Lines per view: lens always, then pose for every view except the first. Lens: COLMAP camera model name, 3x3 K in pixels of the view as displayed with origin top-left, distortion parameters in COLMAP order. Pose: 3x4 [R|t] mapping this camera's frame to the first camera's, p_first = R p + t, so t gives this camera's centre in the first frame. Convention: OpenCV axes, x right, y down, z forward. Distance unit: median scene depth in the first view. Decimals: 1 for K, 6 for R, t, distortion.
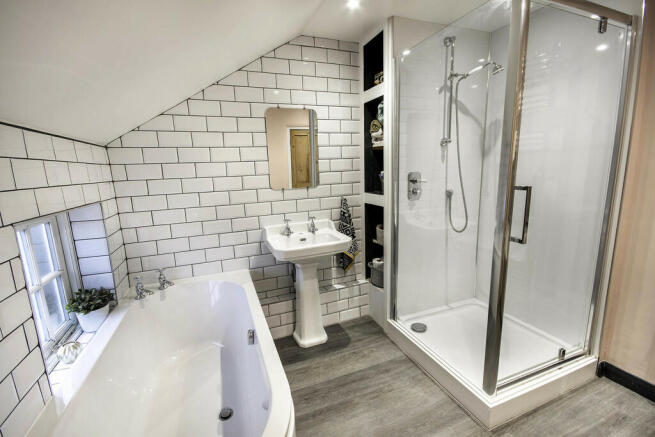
lens RADIAL K [[281.8, 0, 327.5], [0, 281.8, 218.5], [0, 0, 1]] dist [-0.009330, -0.000569]
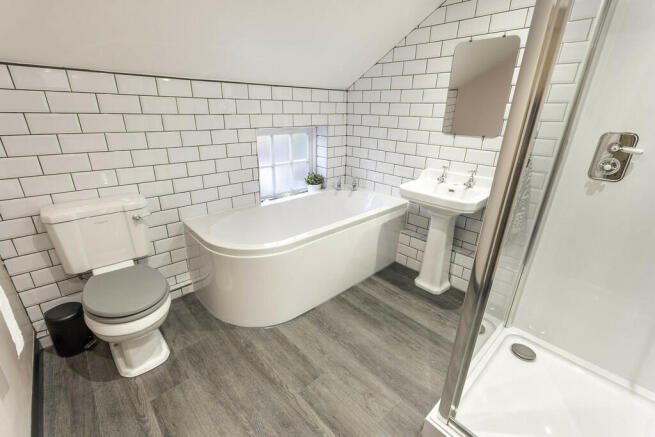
lens RADIAL K [[281.8, 0, 327.5], [0, 281.8, 218.5], [0, 0, 1]] dist [-0.009330, -0.000569]
pose [[0.372510, 0.379526, -0.846874, 0.722777], [-0.193290, 0.924269, 0.329190, -0.085330], [0.907676, 0.041066, 0.417658, 0.258709]]
